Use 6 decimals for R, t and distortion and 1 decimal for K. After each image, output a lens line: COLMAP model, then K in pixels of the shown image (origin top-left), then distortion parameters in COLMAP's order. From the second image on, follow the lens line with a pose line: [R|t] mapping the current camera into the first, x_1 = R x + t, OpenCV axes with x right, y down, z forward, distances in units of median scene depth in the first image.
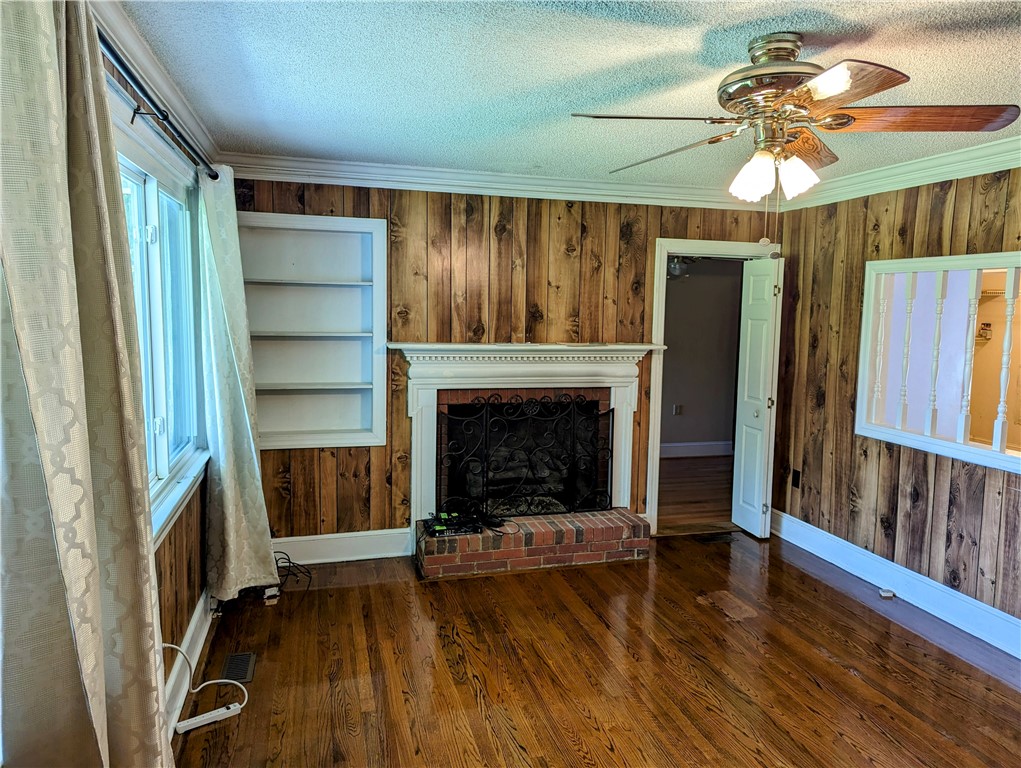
lens RADIAL K [[721.2, 0, 516.8], [0, 721.2, 384.2], [0, 0, 1]] dist [0.046800, -0.015998]
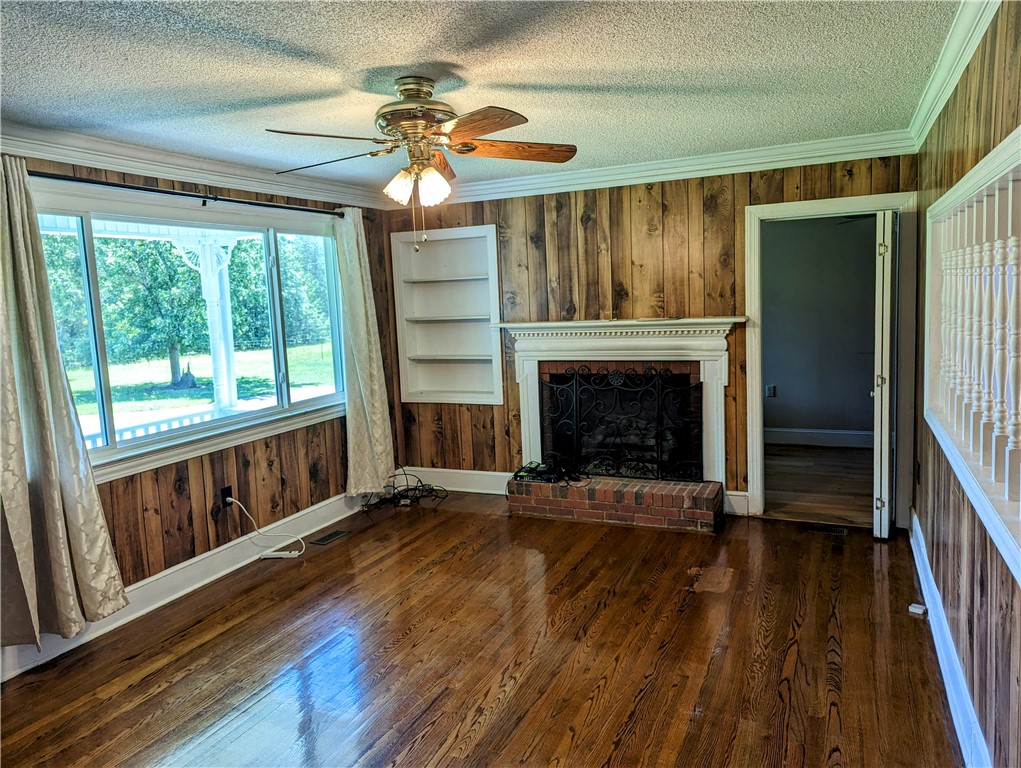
lens RADIAL K [[721.2, 0, 514.2], [0, 721.2, 378.6], [0, 0, 1]] dist [0.046800, -0.015998]
pose [[0.755057, 0.026055, -0.655141, 0.632858], [-0.012826, 0.999606, 0.024973, 0.007628], [0.655534, -0.010453, 0.755094, 0.070362]]
